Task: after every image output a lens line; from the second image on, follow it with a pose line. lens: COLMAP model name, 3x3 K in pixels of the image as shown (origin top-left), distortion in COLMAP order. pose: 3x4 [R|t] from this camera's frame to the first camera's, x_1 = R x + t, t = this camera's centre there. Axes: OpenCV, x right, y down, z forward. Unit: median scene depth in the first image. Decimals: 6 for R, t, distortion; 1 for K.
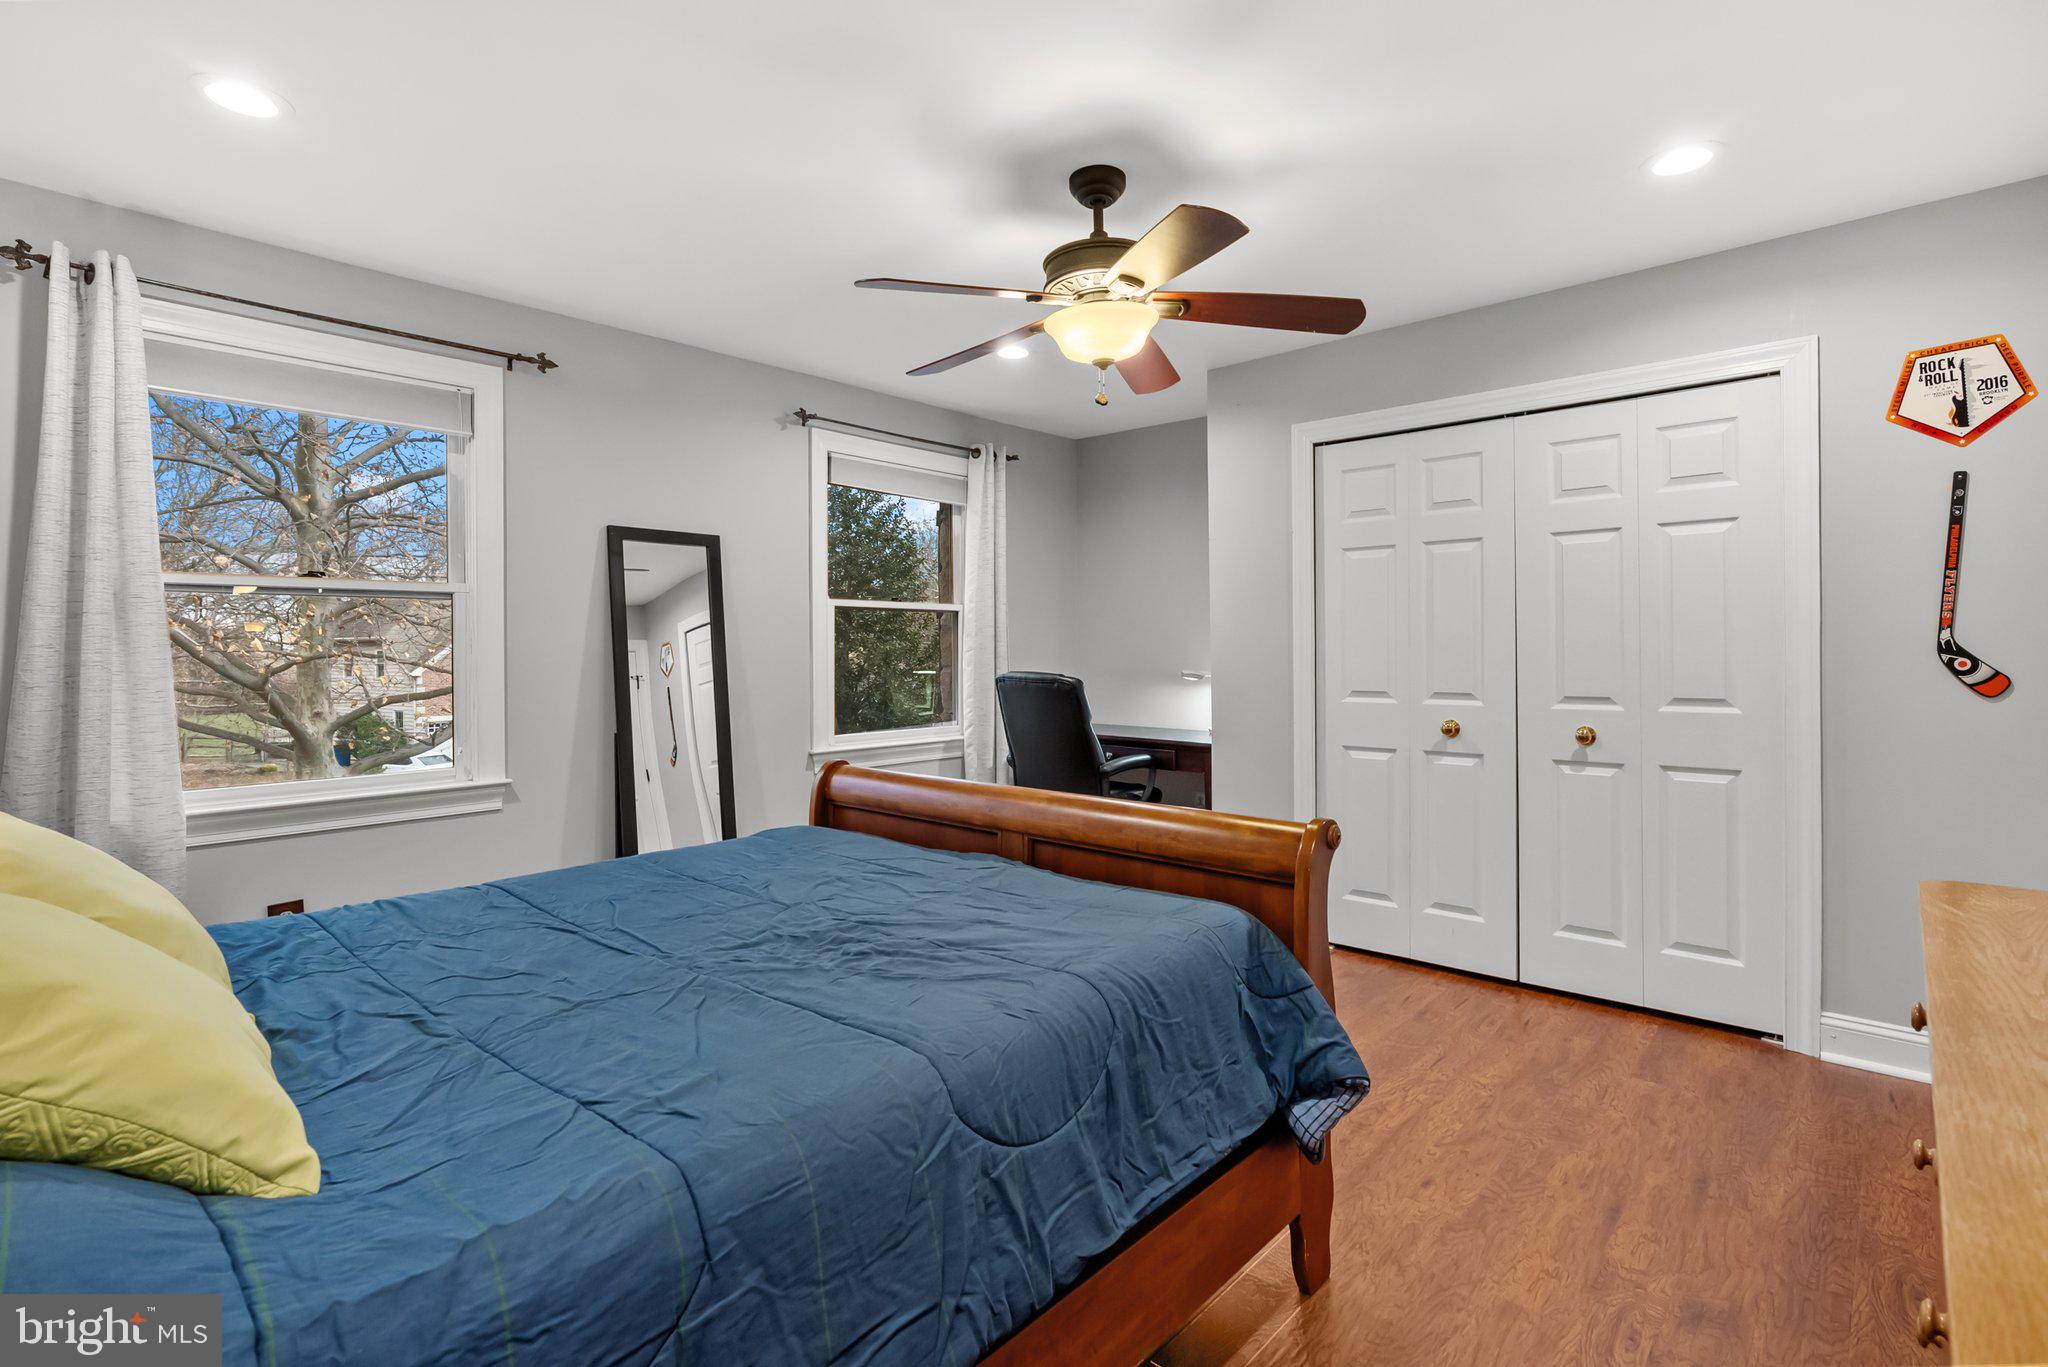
lens RADIAL K [[942.4, 0, 1026.1], [0, 942.4, 673.3], [0, 0, 1]] dist [-0.004042, -0.000279]
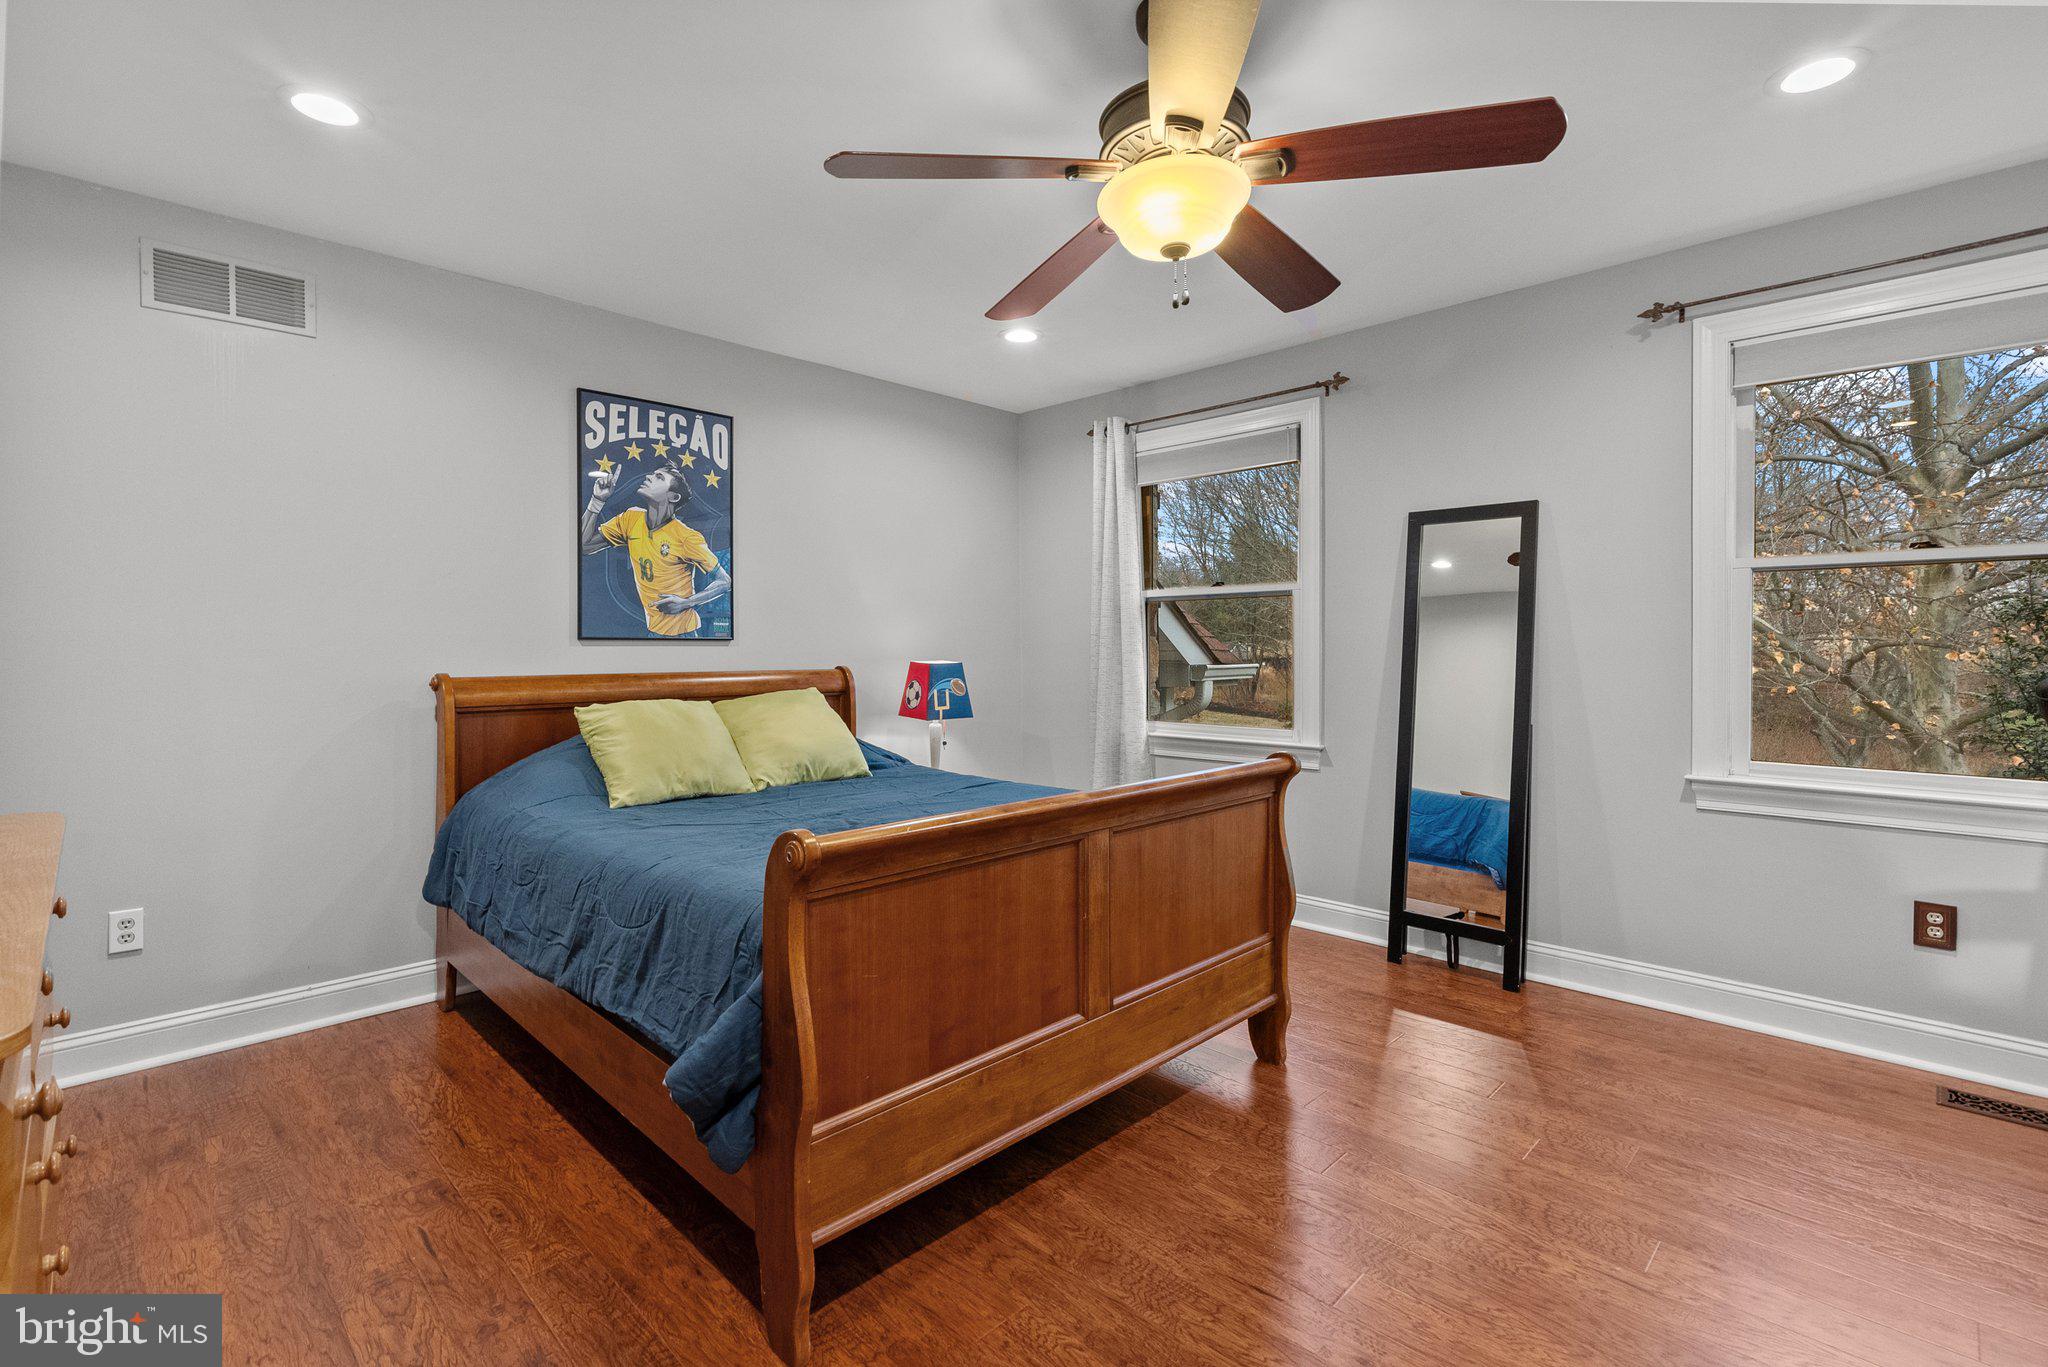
lens RADIAL K [[942.4, 0, 1026.0], [0, 942.4, 666.4], [0, 0, 1]] dist [-0.004042, -0.000279]
pose [[-0.024291, 0.028557, -0.999297, 0.542451], [-0.022440, 0.999324, 0.029104, -0.010658], [0.999453, 0.023131, -0.023634, 0.565737]]
